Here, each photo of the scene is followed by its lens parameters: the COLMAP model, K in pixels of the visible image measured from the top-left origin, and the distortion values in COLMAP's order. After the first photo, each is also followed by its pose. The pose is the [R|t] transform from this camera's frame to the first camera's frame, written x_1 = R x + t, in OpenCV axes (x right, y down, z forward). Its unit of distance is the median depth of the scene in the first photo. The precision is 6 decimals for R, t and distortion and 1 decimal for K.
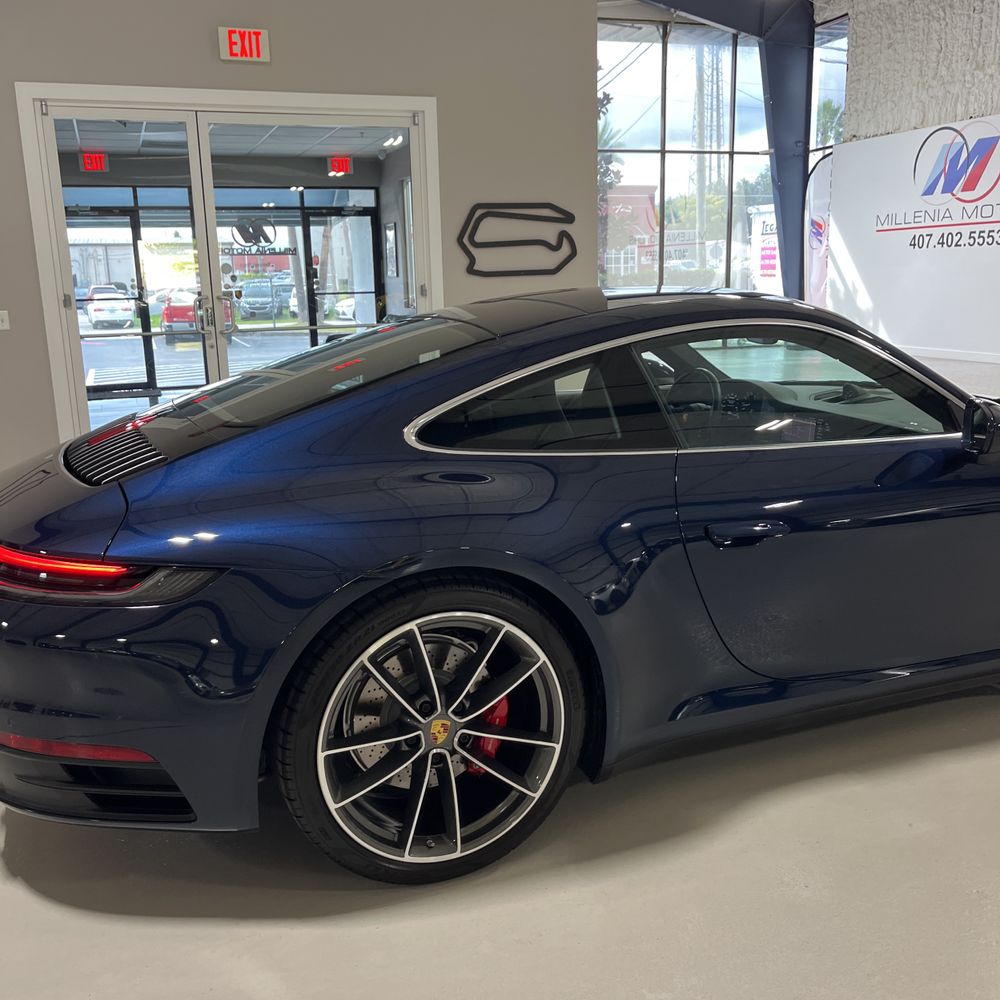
lens RADIAL K [[1020.2, 0, 476.6], [0, 1020.2, 509.3], [0, 0, 1]] dist [0.009327, 0.000000]
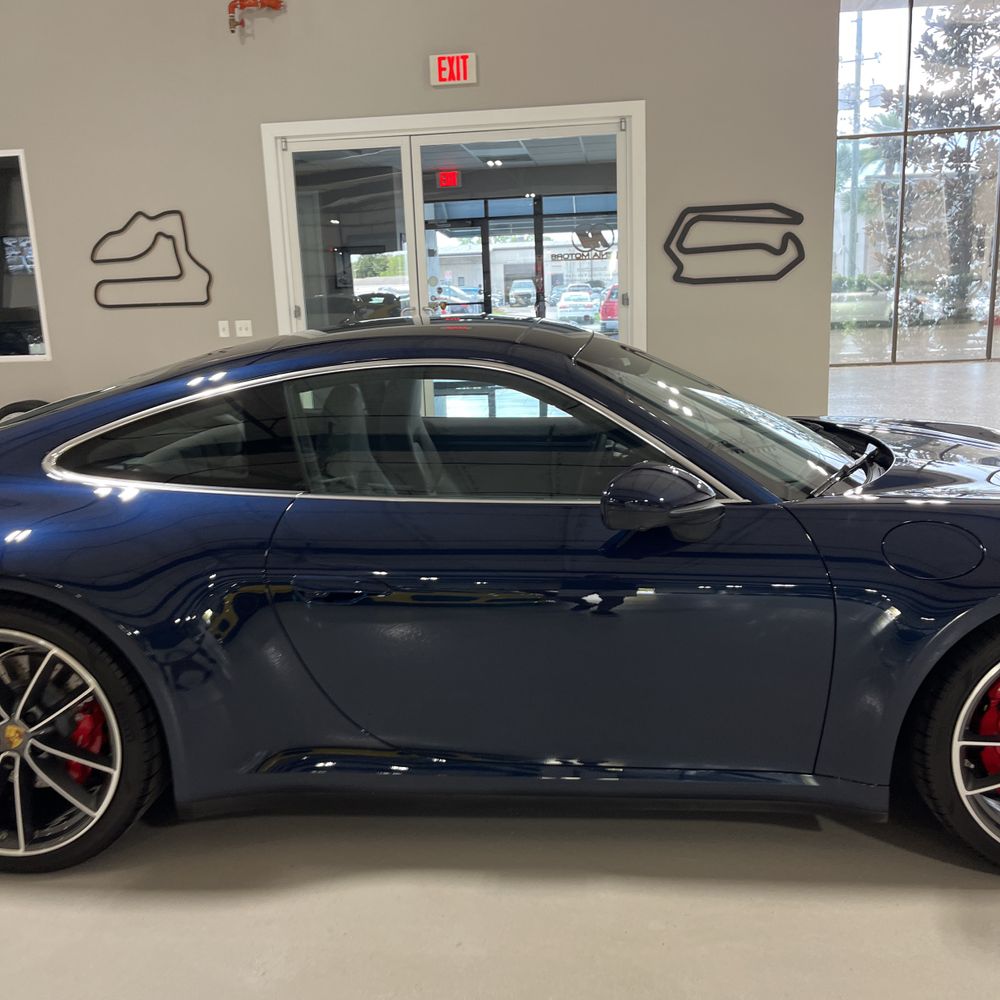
lens RADIAL K [[1020.2, 0, 500.6], [0, 1020.2, 495.0], [0, 0, 1]] dist [0.009327, 0.000000]
pose [[0.890656, 0.082201, -0.447185, 0.325234], [-0.085214, 0.996272, 0.013415, -0.035524], [0.446620, 0.026158, 0.894341, 0.091968]]
